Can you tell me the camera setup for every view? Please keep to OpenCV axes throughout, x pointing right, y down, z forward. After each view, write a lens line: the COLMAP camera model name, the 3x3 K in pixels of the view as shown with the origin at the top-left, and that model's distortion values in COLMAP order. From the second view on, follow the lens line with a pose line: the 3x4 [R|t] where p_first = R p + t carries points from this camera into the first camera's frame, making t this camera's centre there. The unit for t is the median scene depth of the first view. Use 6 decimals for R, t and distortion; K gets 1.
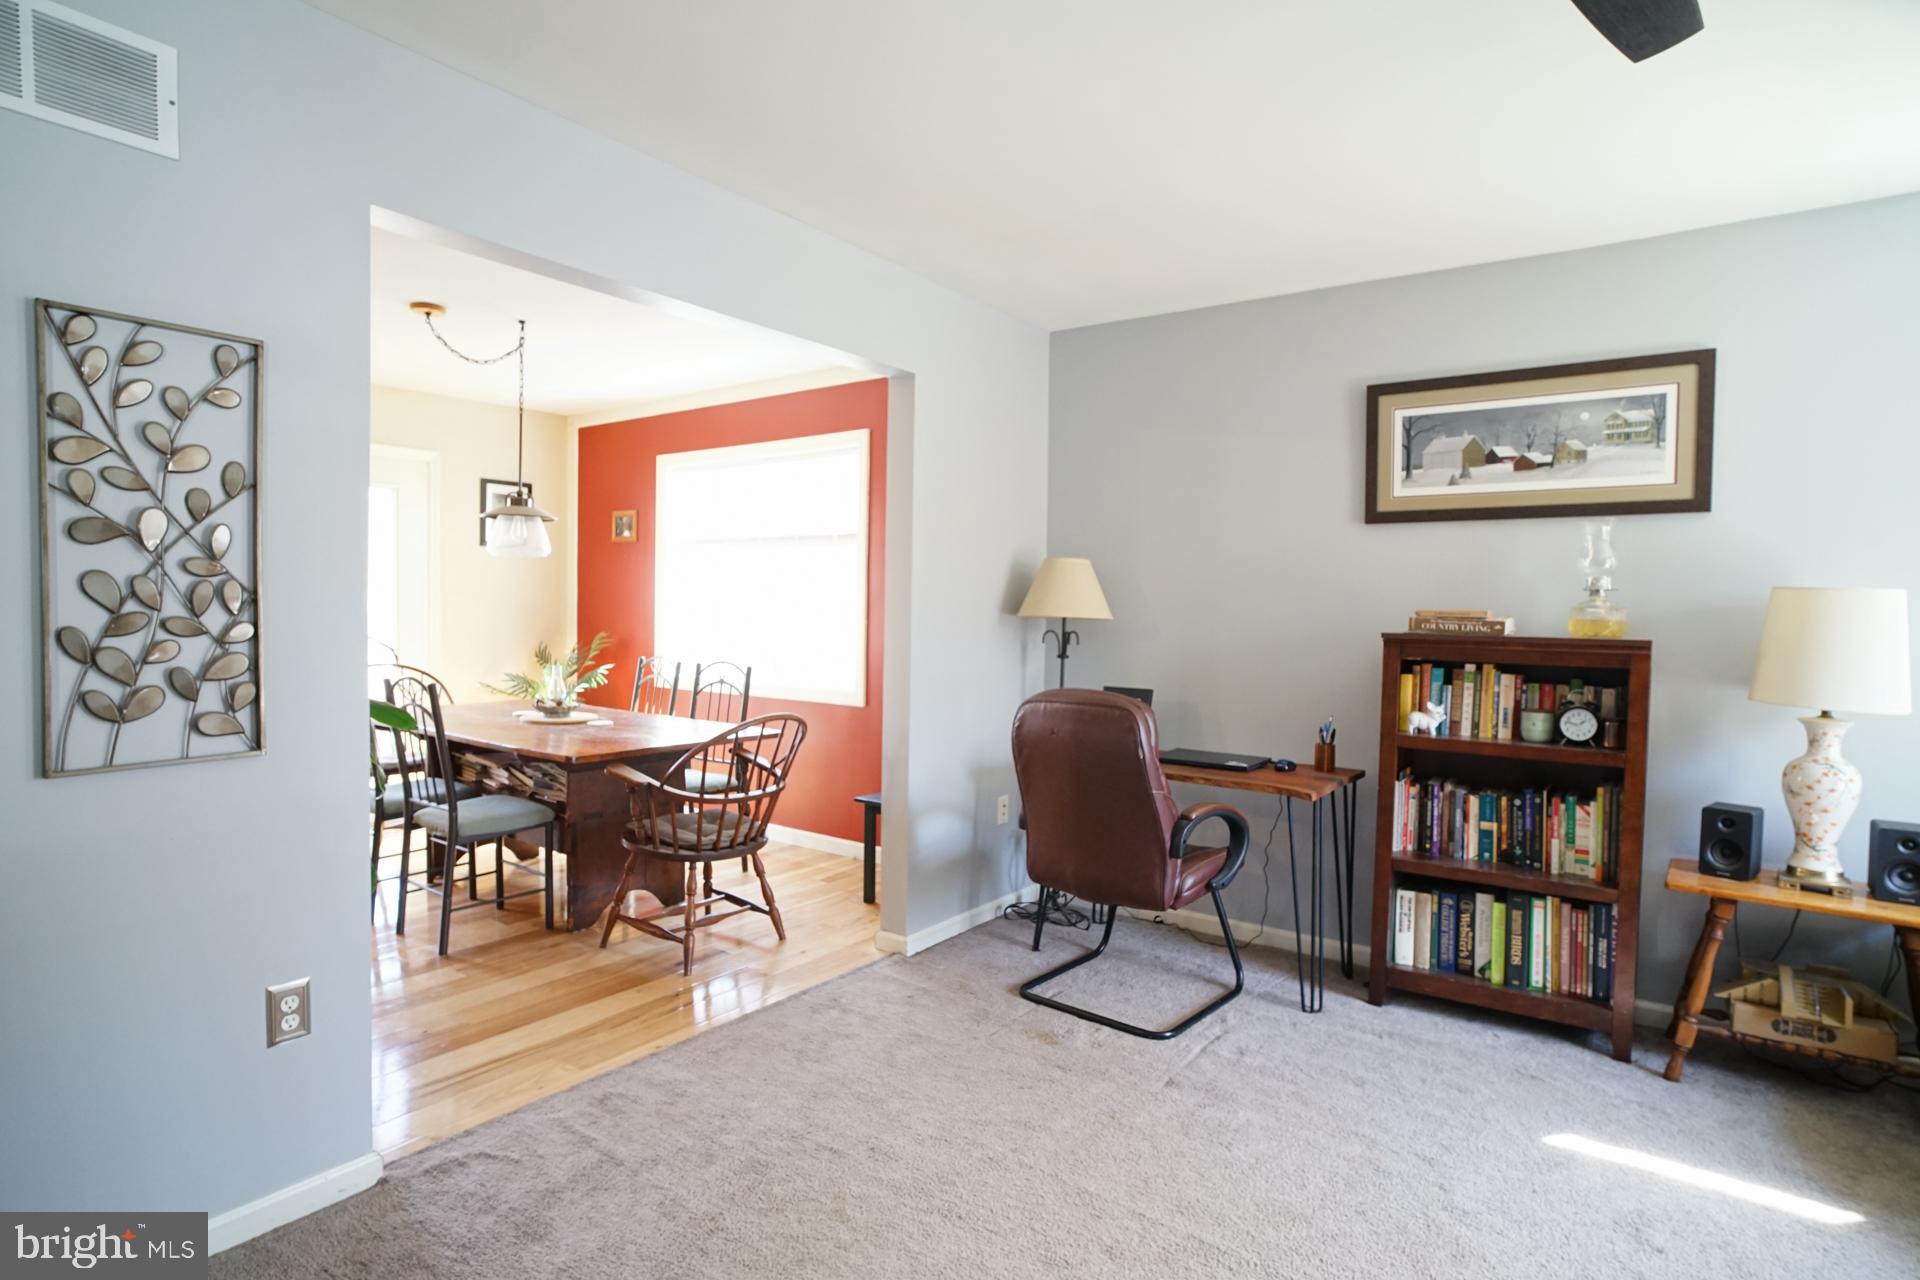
lens RADIAL K [[1006.1, 0, 950.4], [0, 1006.1, 640.1], [0, 0, 1]] dist [-0.059076, 0.037142]
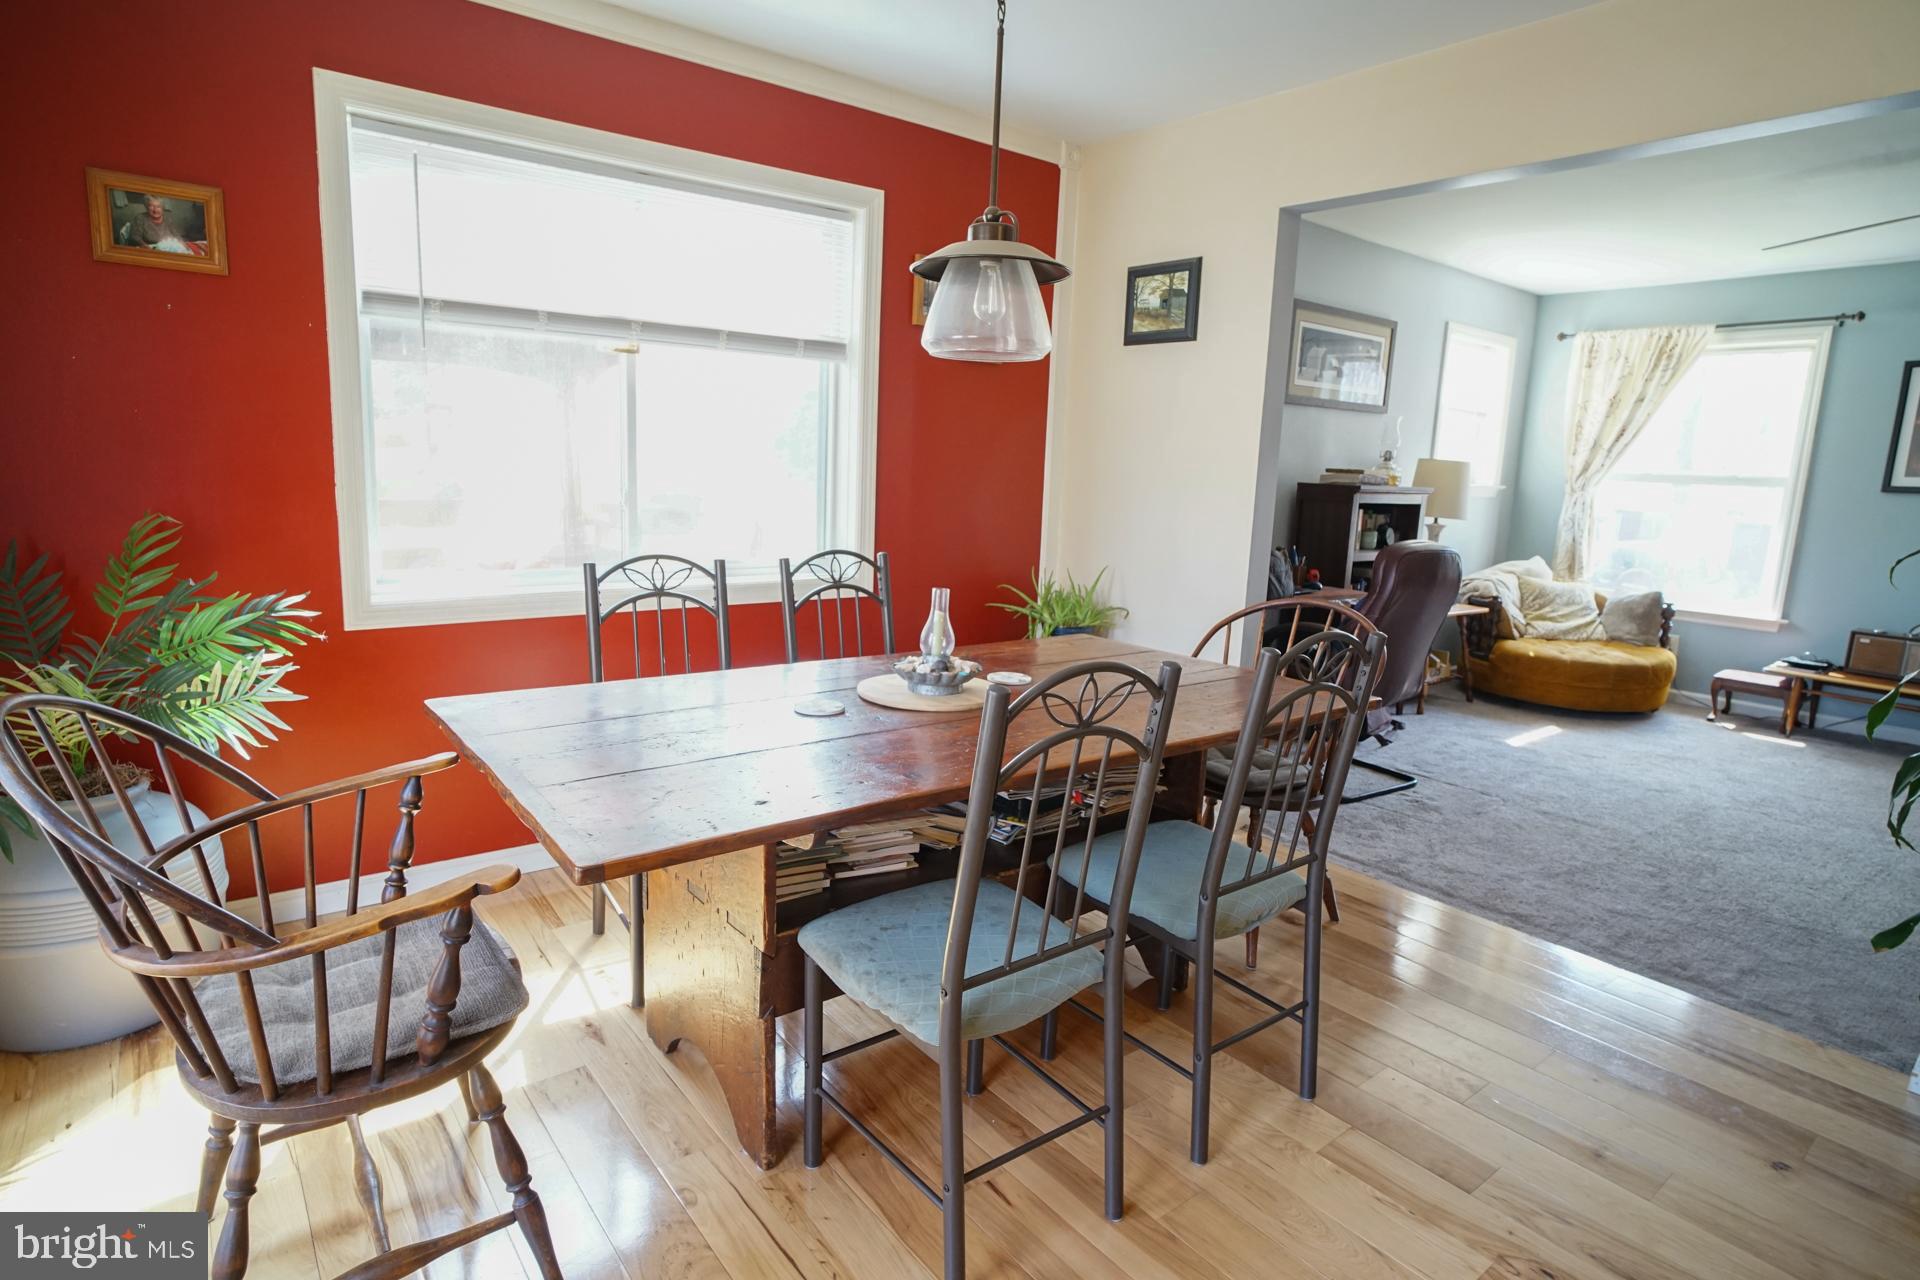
lens RADIAL K [[1006.1, 0, 950.4], [0, 1006.1, 640.1], [0, 0, 1]] dist [-0.059076, 0.037142]
pose [[0.275397, -0.178727, 0.944570, -0.731539], [-0.001803, 0.982468, 0.186424, -0.035469], [-0.961329, -0.053043, 0.270246, 0.722375]]
